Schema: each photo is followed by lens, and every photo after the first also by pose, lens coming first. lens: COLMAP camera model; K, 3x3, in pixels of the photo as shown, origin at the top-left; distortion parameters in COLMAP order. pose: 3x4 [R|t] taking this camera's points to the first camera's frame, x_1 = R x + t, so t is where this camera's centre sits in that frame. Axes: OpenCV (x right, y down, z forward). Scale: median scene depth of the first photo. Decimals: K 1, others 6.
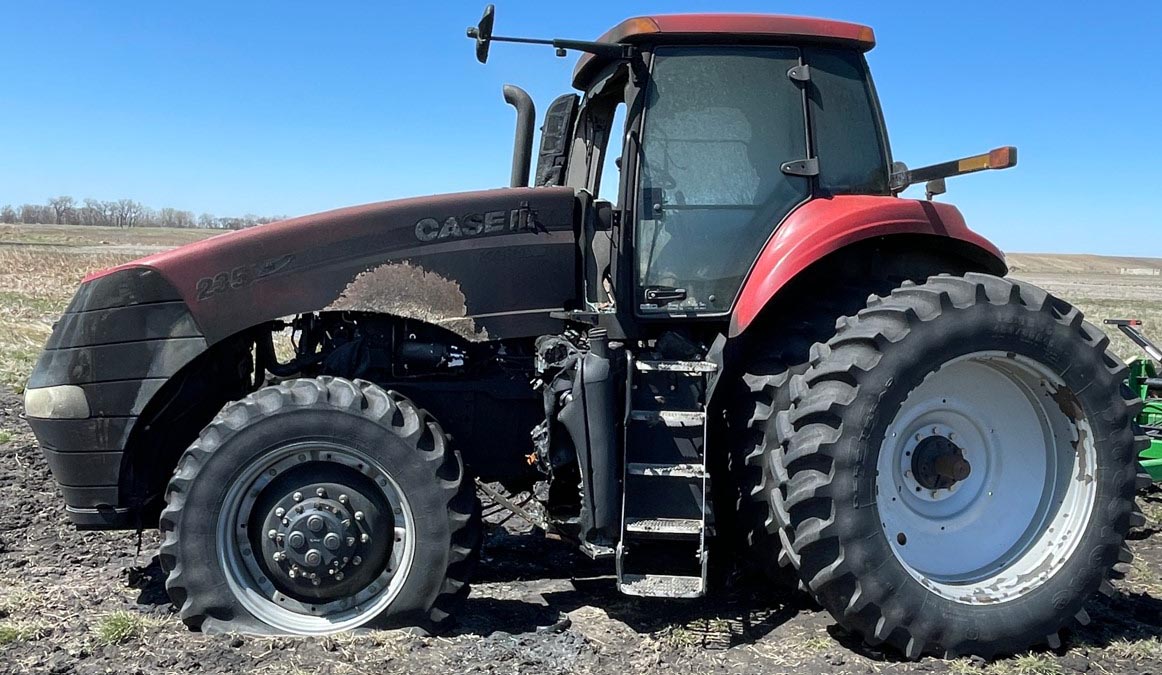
lens RADIAL K [[748.1, 0, 574.7], [0, 748.1, 335.7], [0, 0, 1]] dist [-0.012294, 0.015084]
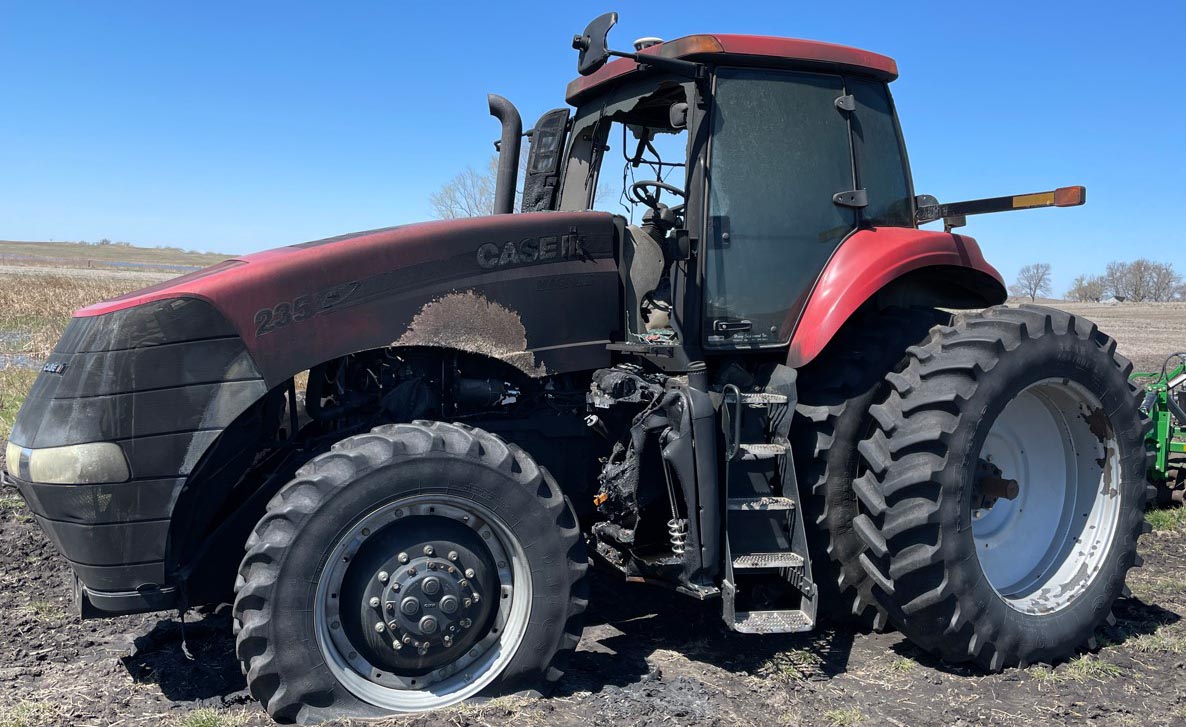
lens RADIAL K [[783.0, 0, 531.4], [0, 783.0, 380.2], [0, 0, 1]] dist [0.042775, -0.020468]
pose [[0.974335, -0.019881, 0.224225, -0.404139], [0.014049, 0.999521, 0.027578, -0.017208], [-0.224665, -0.023720, 0.974147, 0.058457]]
